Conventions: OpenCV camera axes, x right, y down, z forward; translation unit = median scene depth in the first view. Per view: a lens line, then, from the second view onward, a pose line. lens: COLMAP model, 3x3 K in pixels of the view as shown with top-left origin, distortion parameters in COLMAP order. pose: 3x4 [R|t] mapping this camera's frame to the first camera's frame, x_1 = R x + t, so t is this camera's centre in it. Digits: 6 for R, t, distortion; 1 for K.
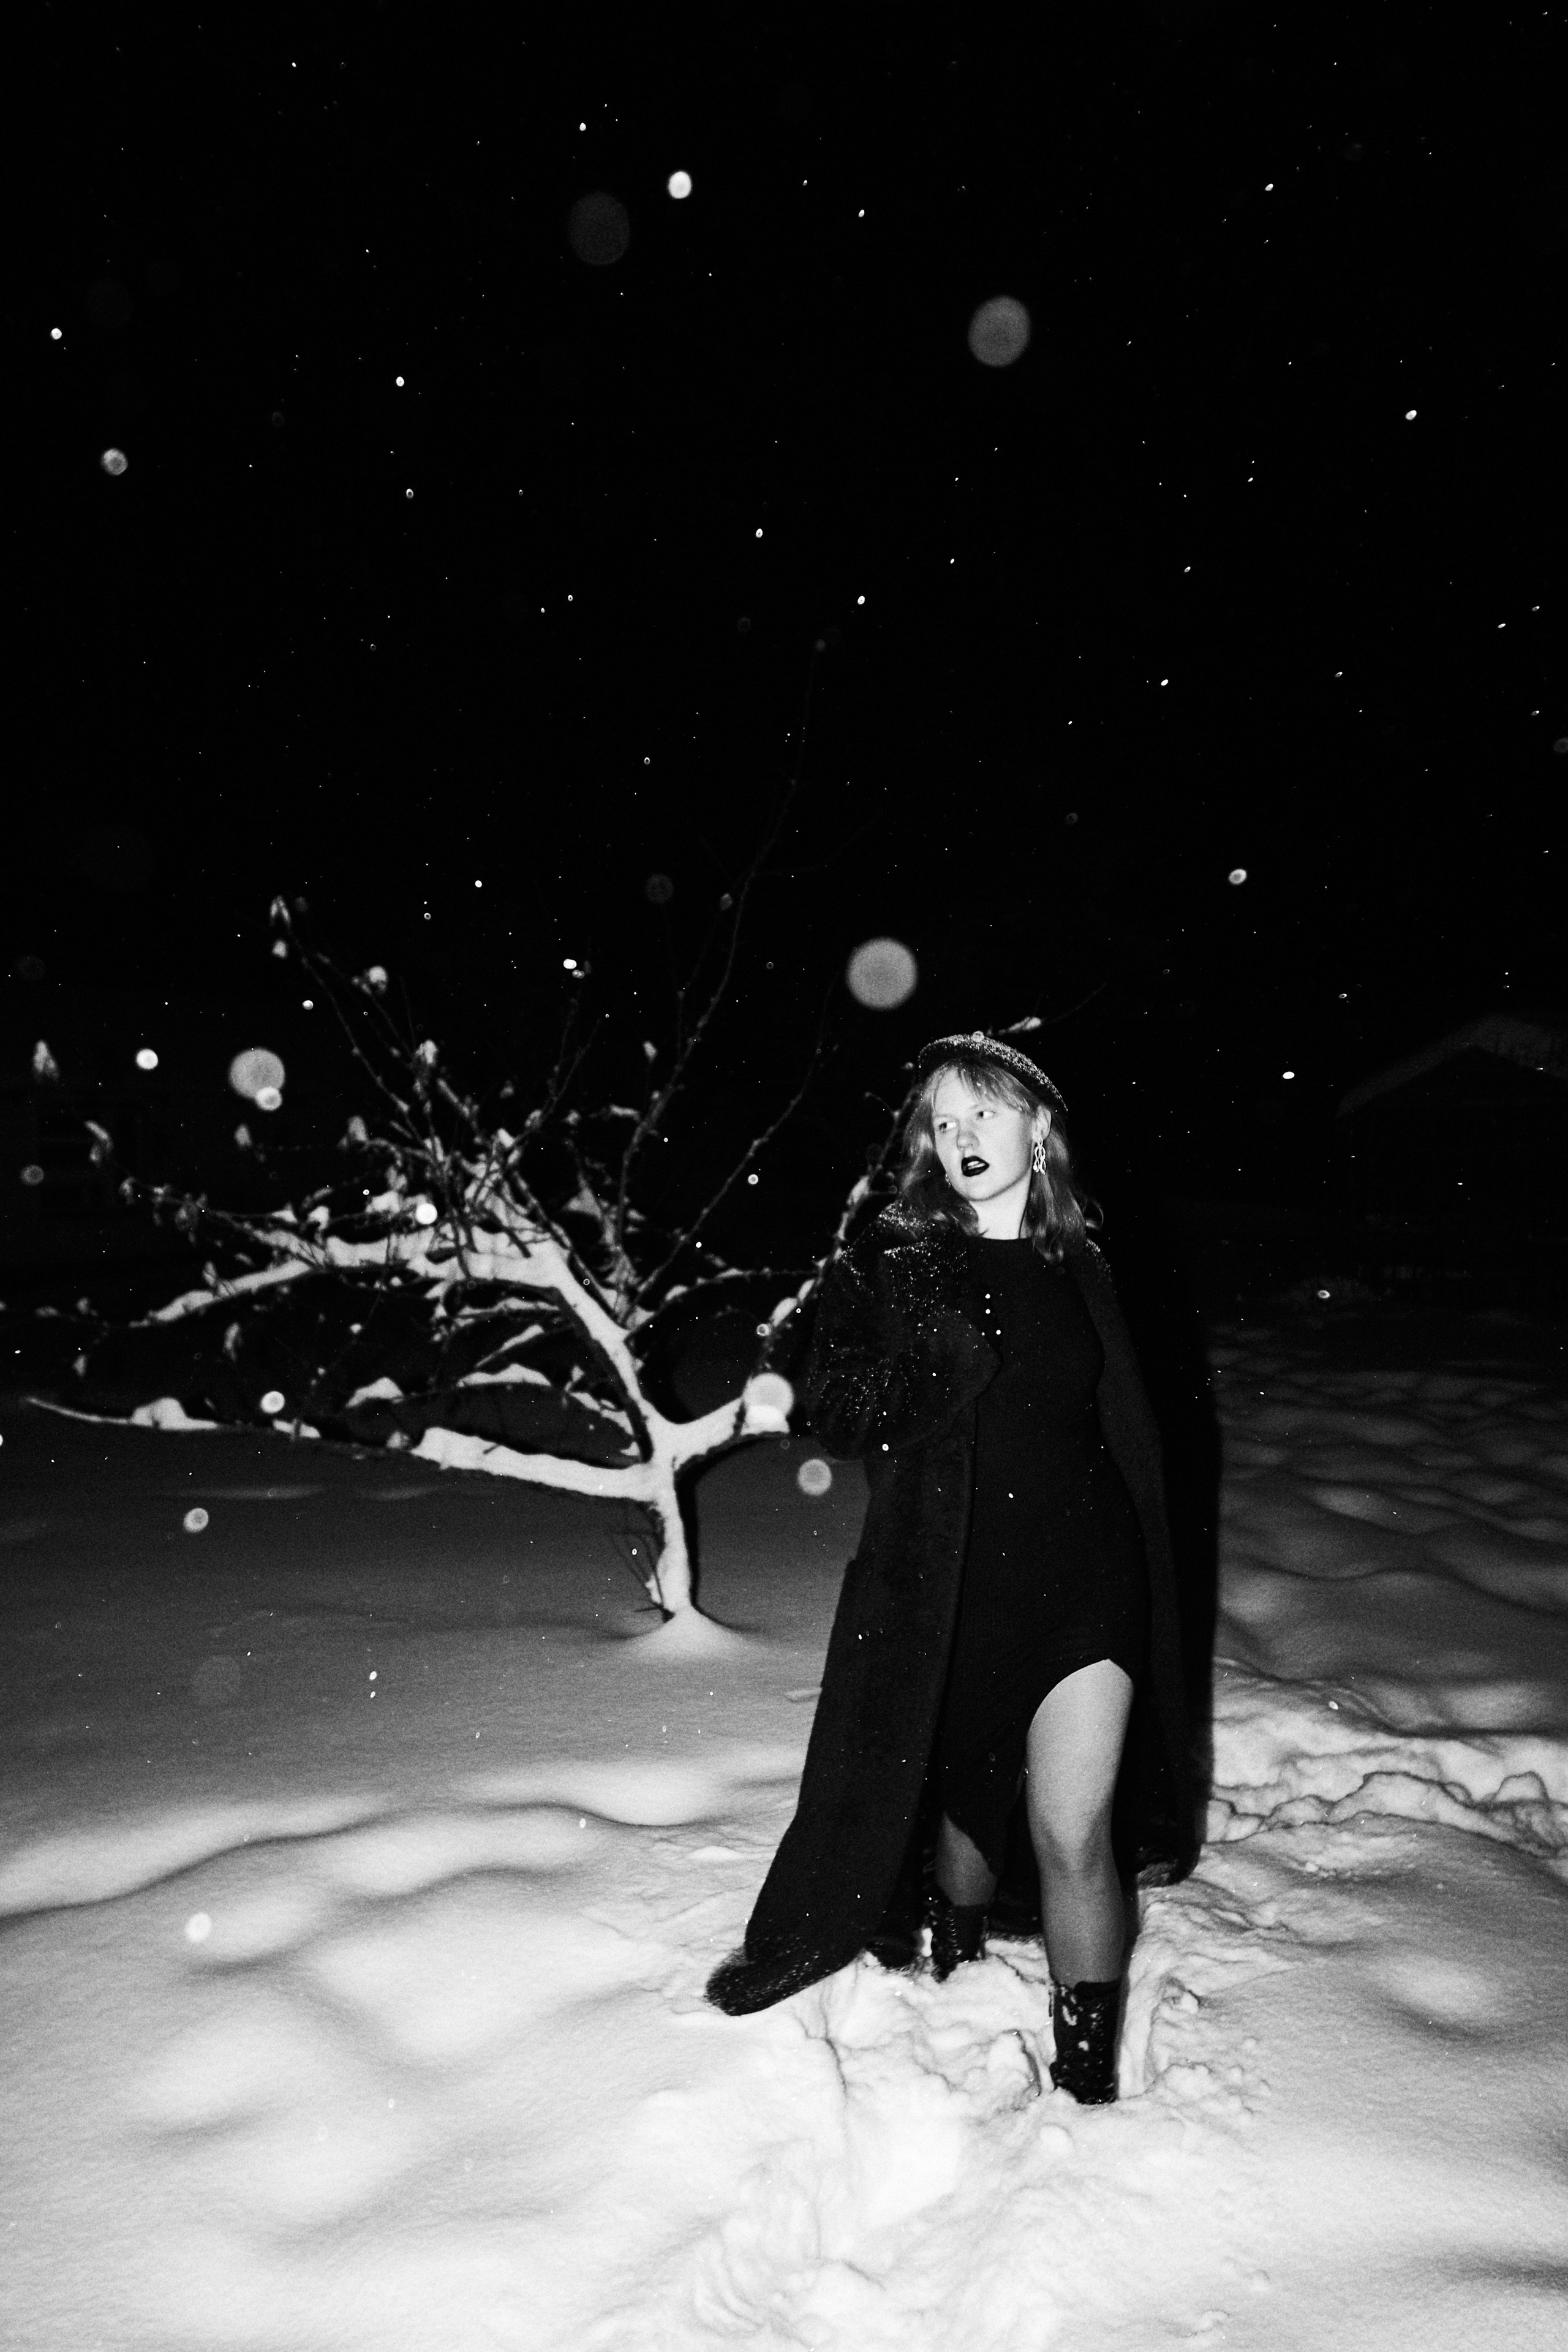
lens RADIAL K [[1799.9, 0, 784.0], [0, 1799.9, 1176.0], [0, 0, 1]] dist [0.002511, 0.000073]
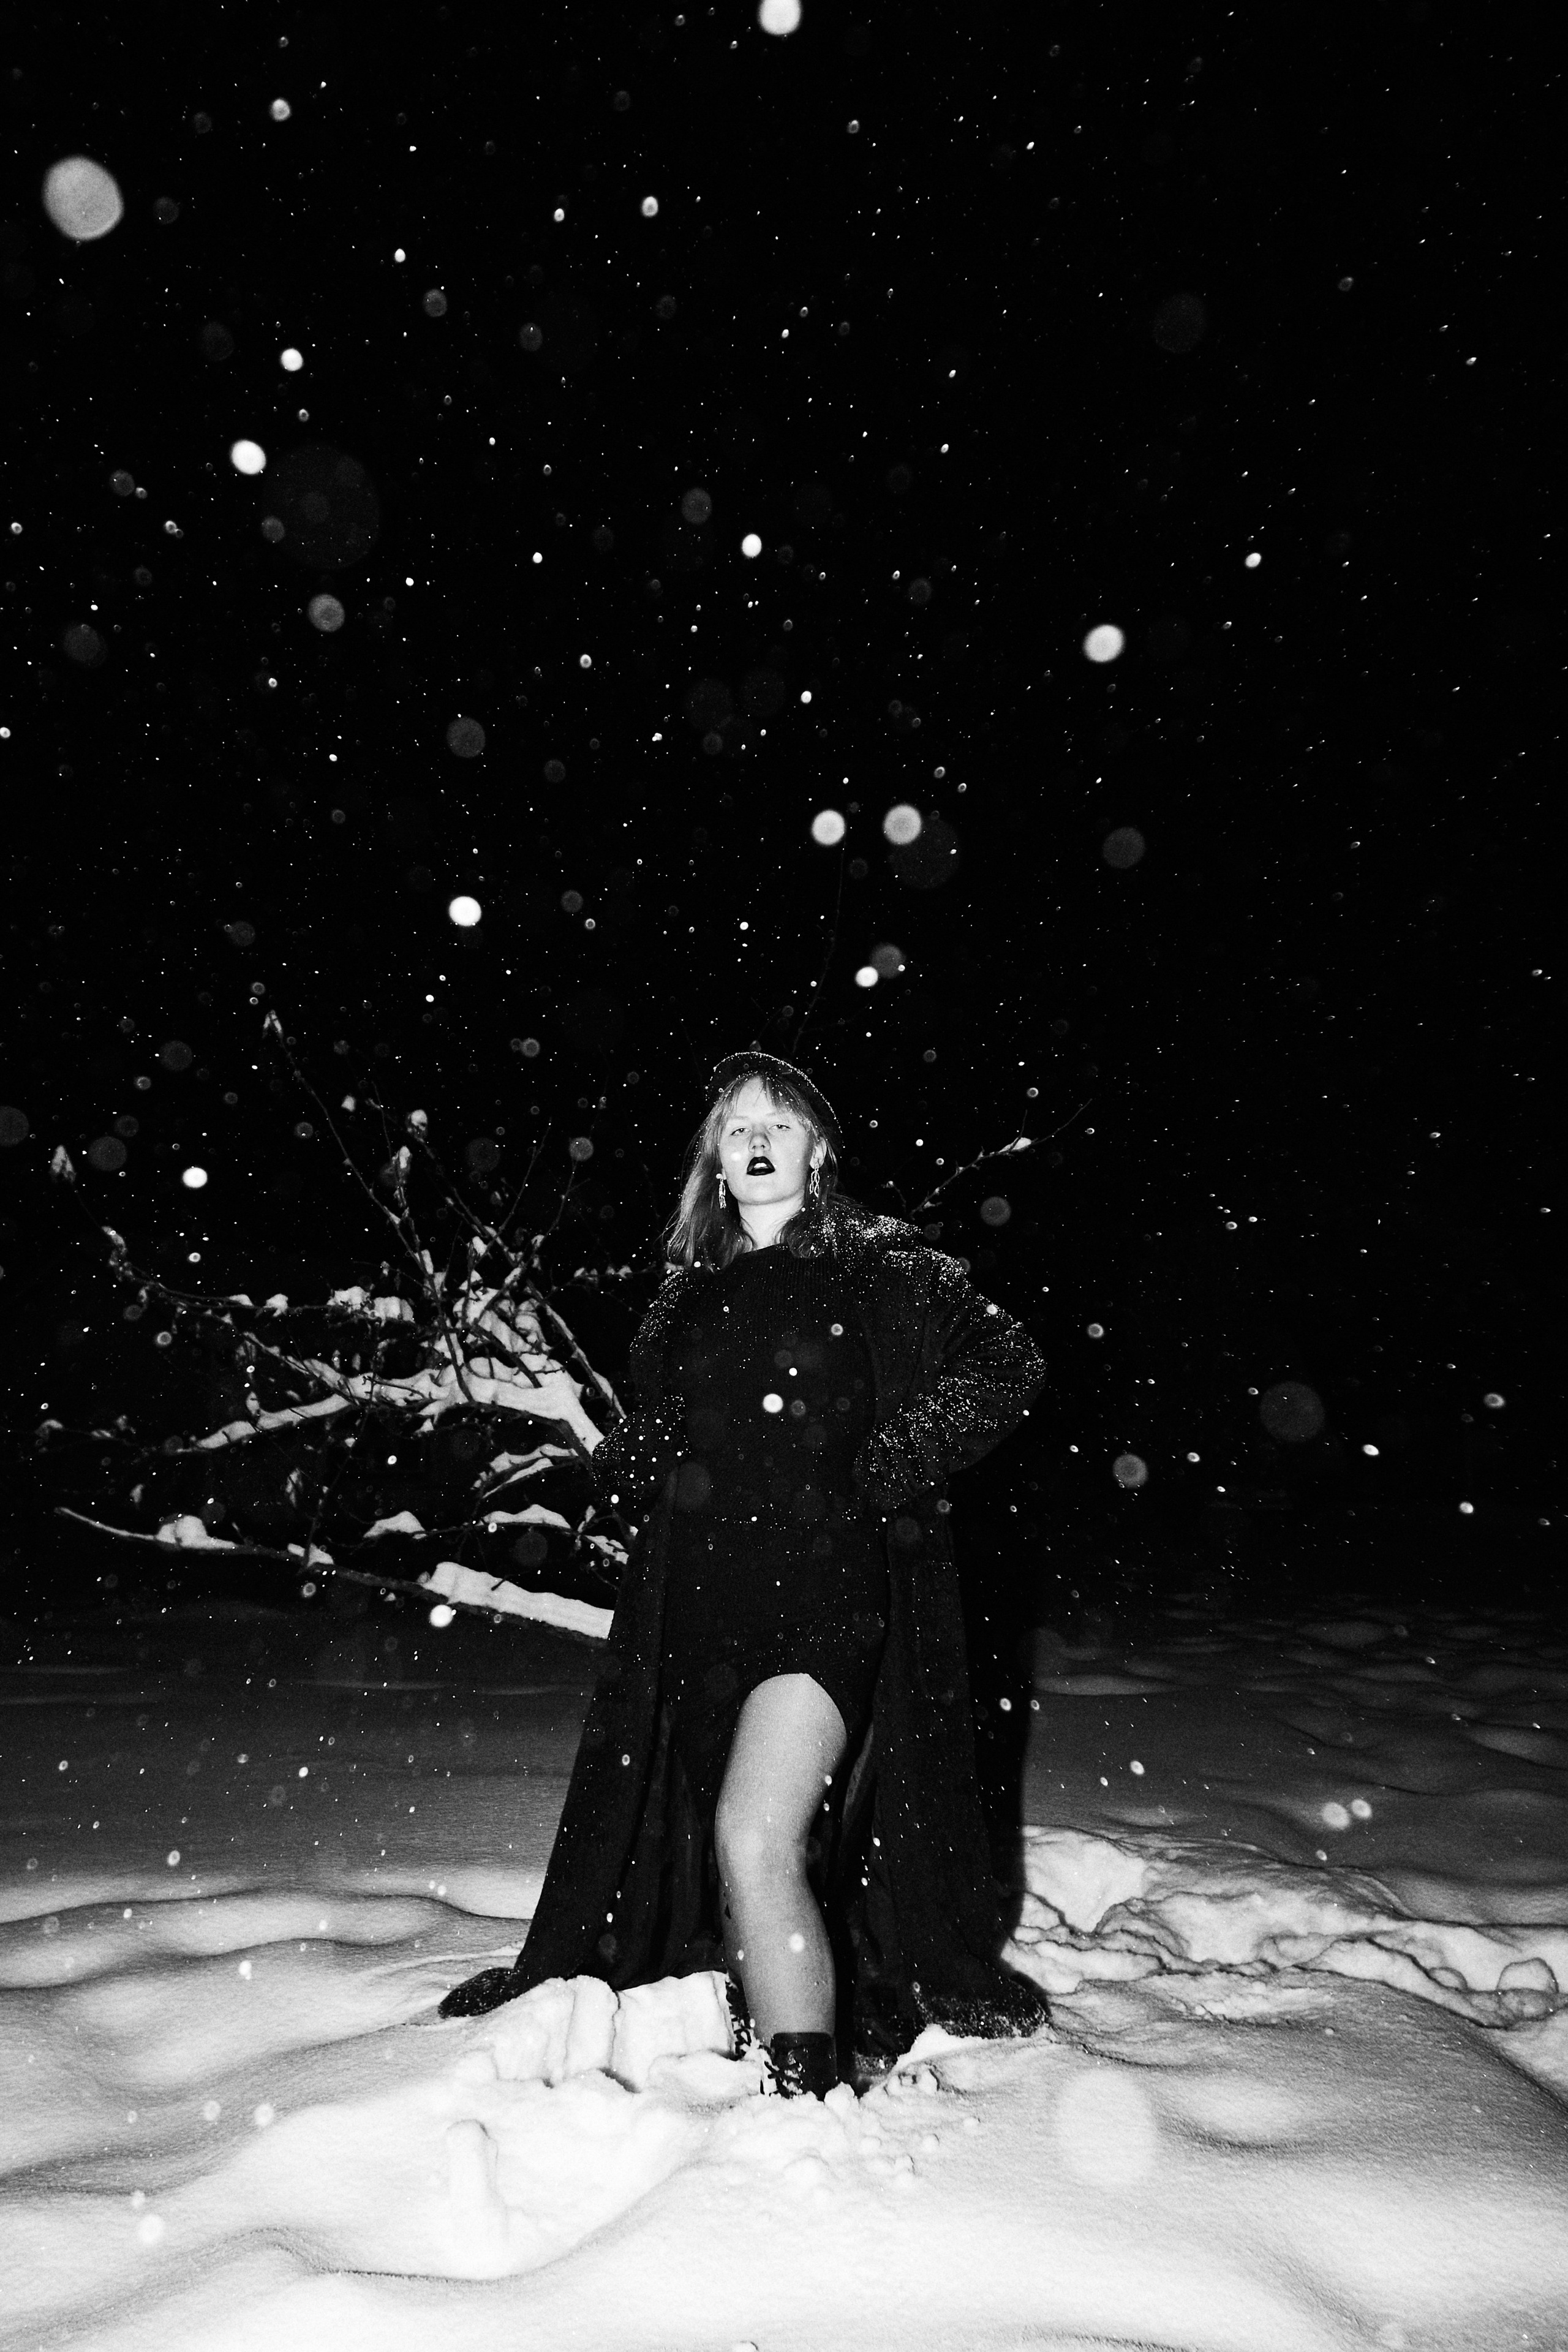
lens RADIAL K [[1804.6, 0, 784.0], [0, 1804.6, 1176.0], [0, 0, 1]] dist [0.001755, 0.005590]
pose [[0.981451, -0.005975, -0.191621, 0.185403], [-0.028235, 0.984111, -0.175296, 0.100736], [0.189623, 0.177455, 0.965688, 0.030346]]
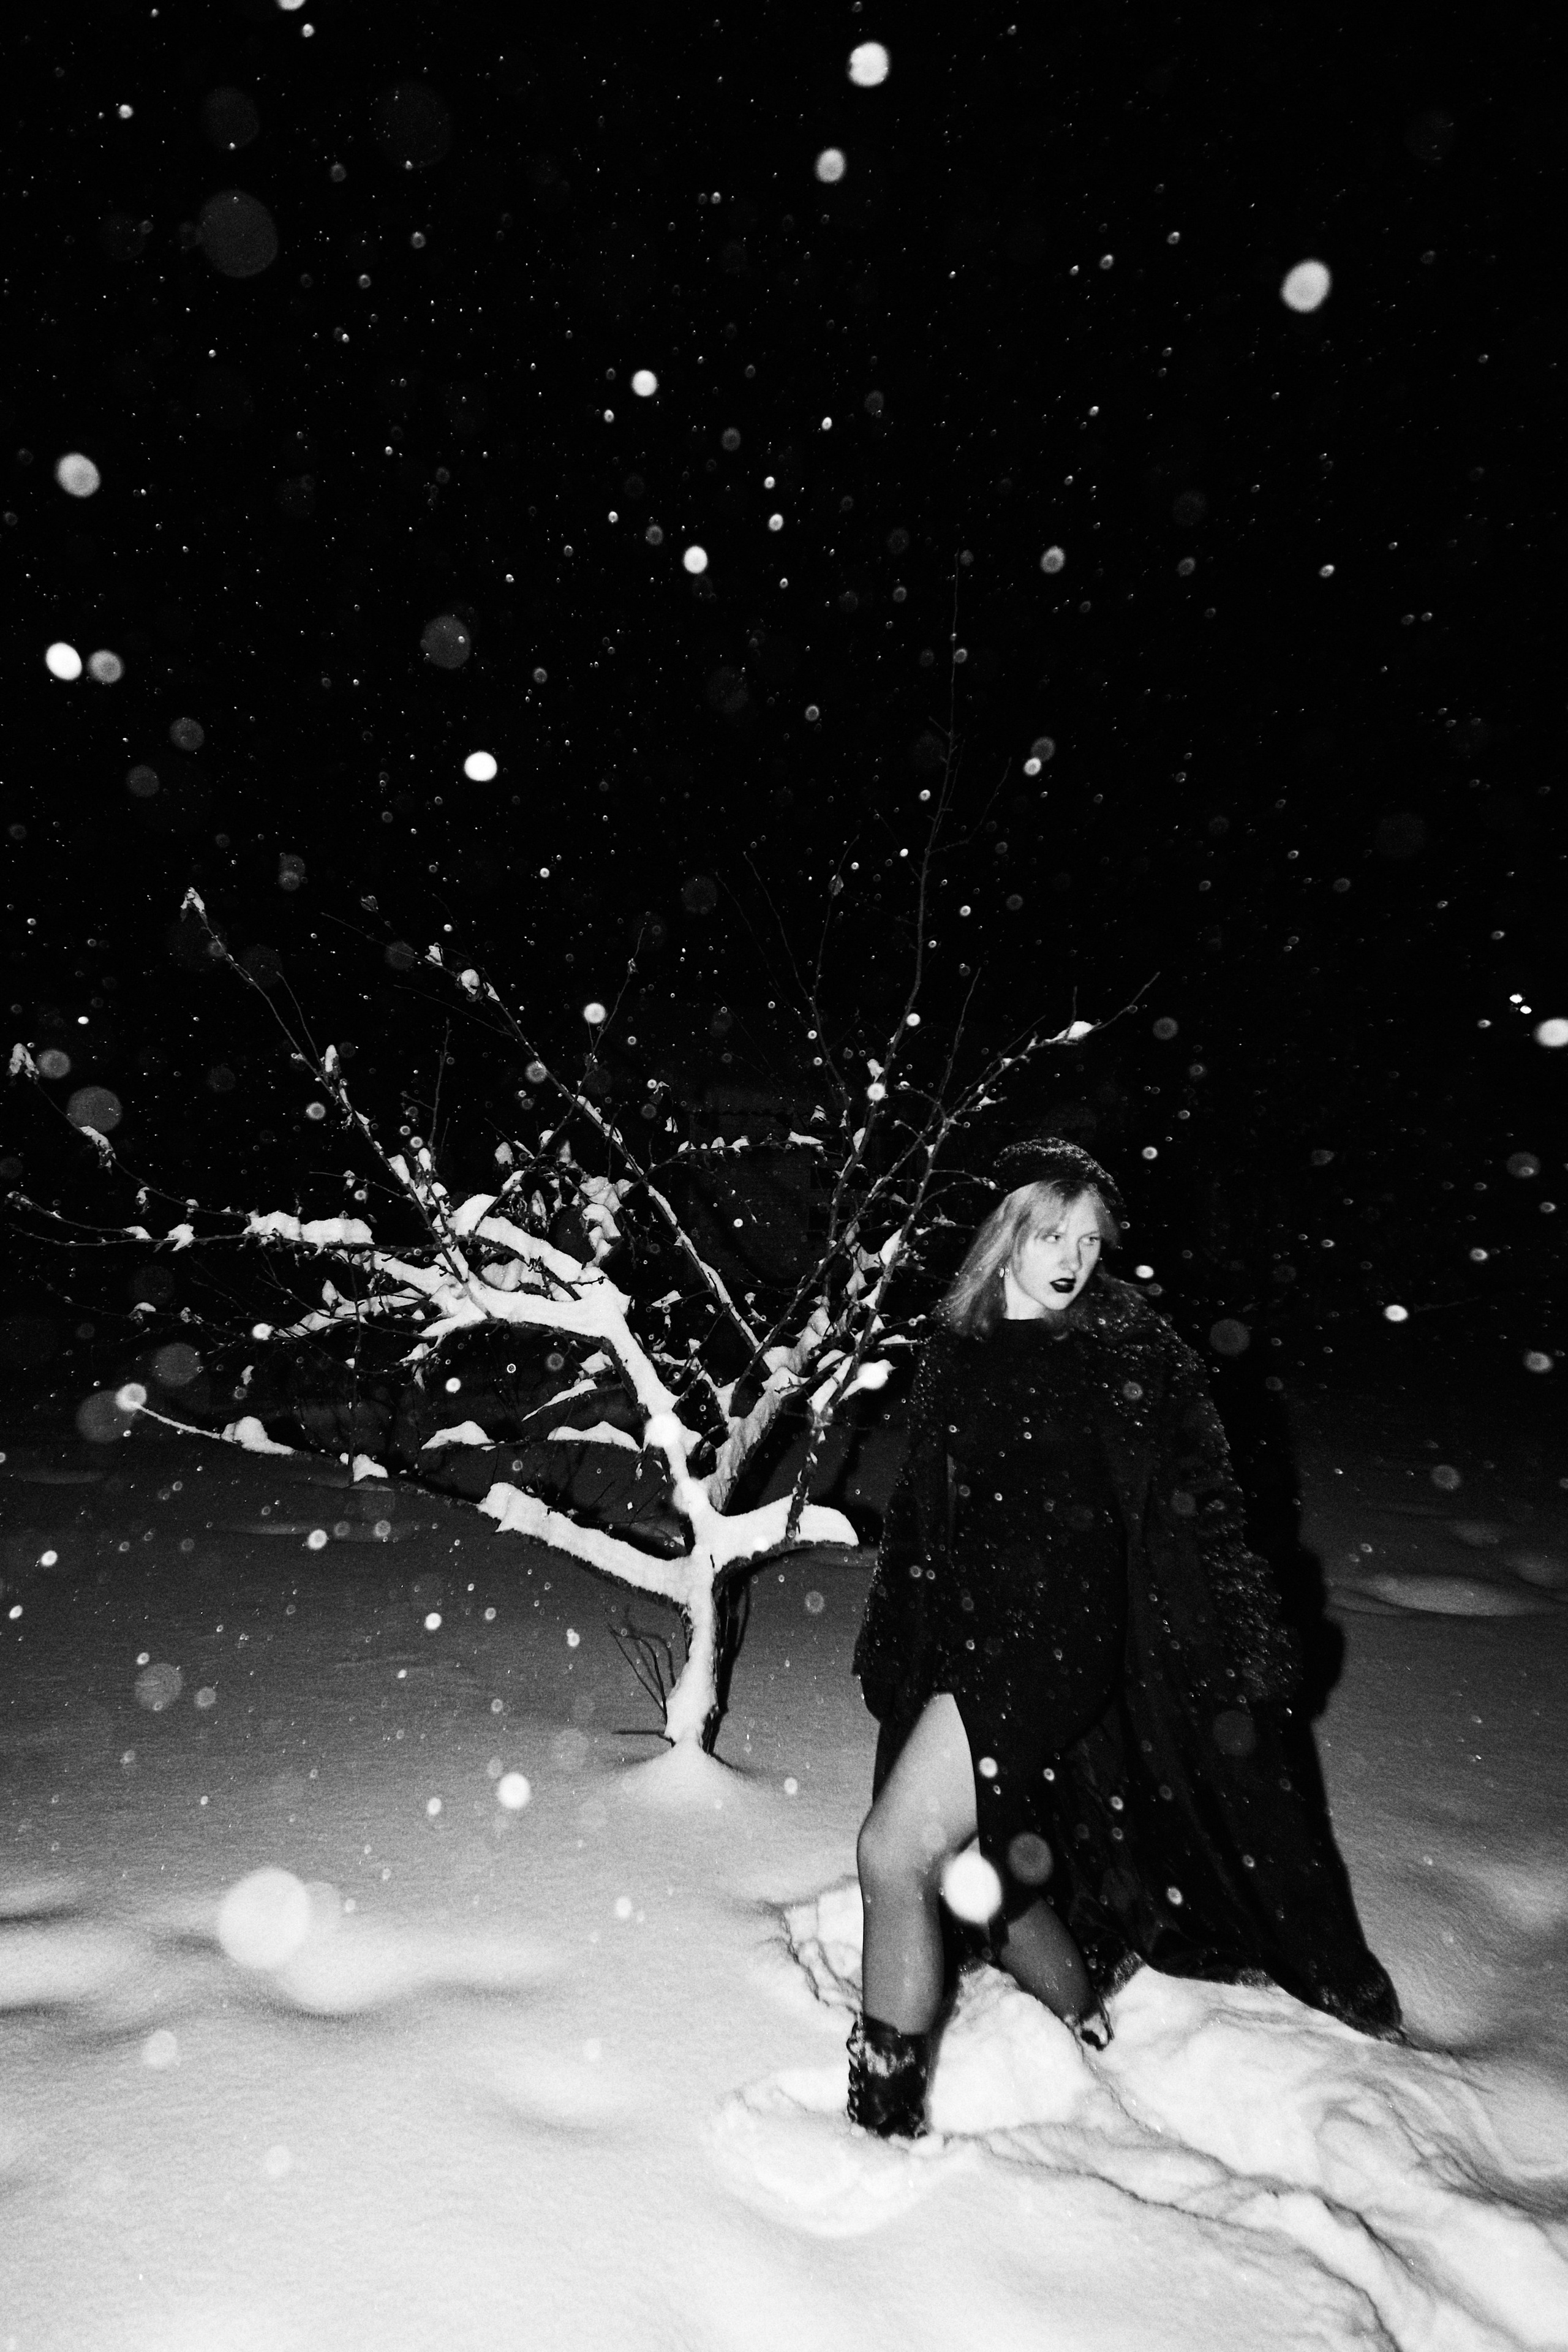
lens RADIAL K [[1804.6, 0, 784.0], [0, 1804.6, 1176.0], [0, 0, 1]] dist [0.001755, 0.005590]
pose [[0.864555, 0.042403, -0.500747, 0.374741], [-0.053256, 0.998554, -0.007391, -0.013510], [0.499709, 0.033058, 0.865562, 0.292890]]
